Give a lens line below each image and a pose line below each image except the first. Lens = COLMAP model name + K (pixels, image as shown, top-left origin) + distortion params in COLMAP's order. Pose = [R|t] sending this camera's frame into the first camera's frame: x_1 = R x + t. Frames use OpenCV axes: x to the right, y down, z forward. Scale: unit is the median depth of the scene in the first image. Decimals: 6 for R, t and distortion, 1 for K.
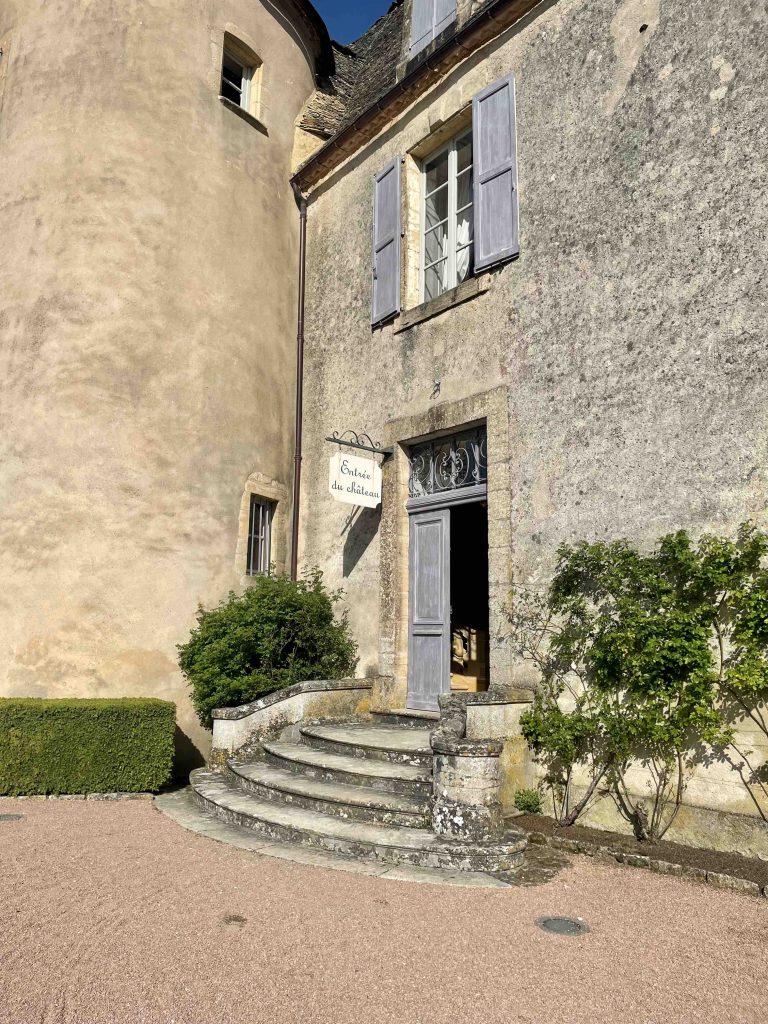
lens RADIAL K [[752.3, 0, 384.1], [0, 752.3, 514.0], [0, 0, 1]] dist [0.031407, -0.014455]
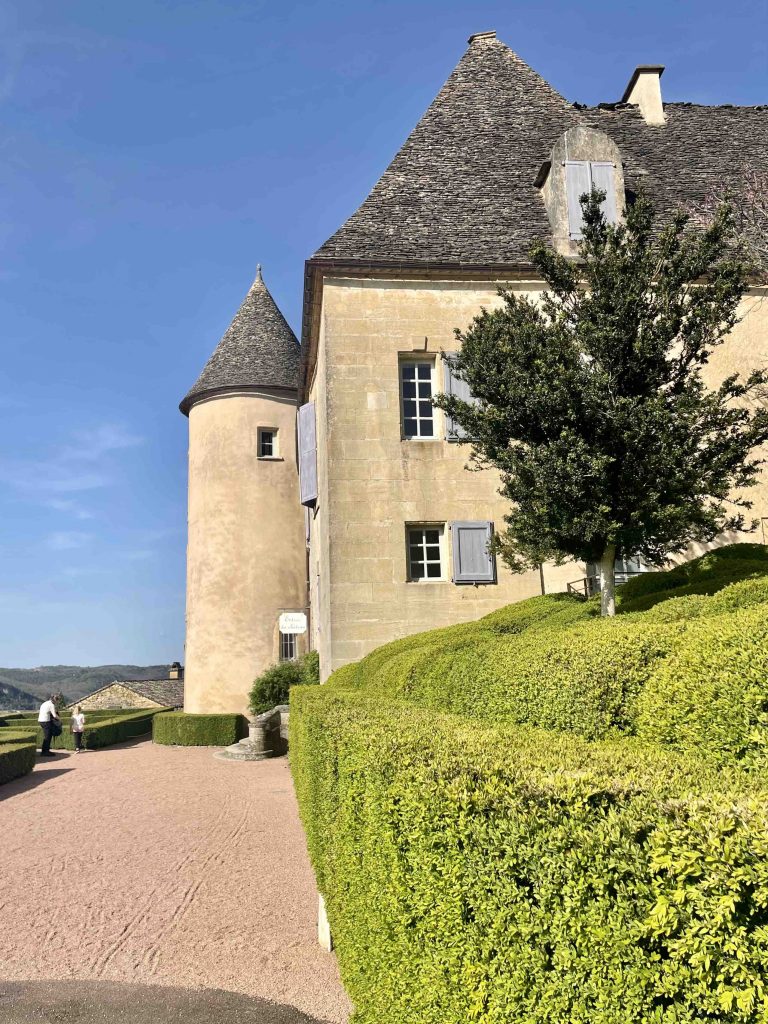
lens RADIAL K [[752.3, 0, 384.6], [0, 752.3, 511.3], [0, 0, 1]] dist [0.031407, -0.014455]
pose [[0.836333, -0.162344, -0.523633, 1.489074], [0.147668, 0.986556, -0.070014, -0.179483], [0.527960, -0.018769, 0.849062, -0.888372]]
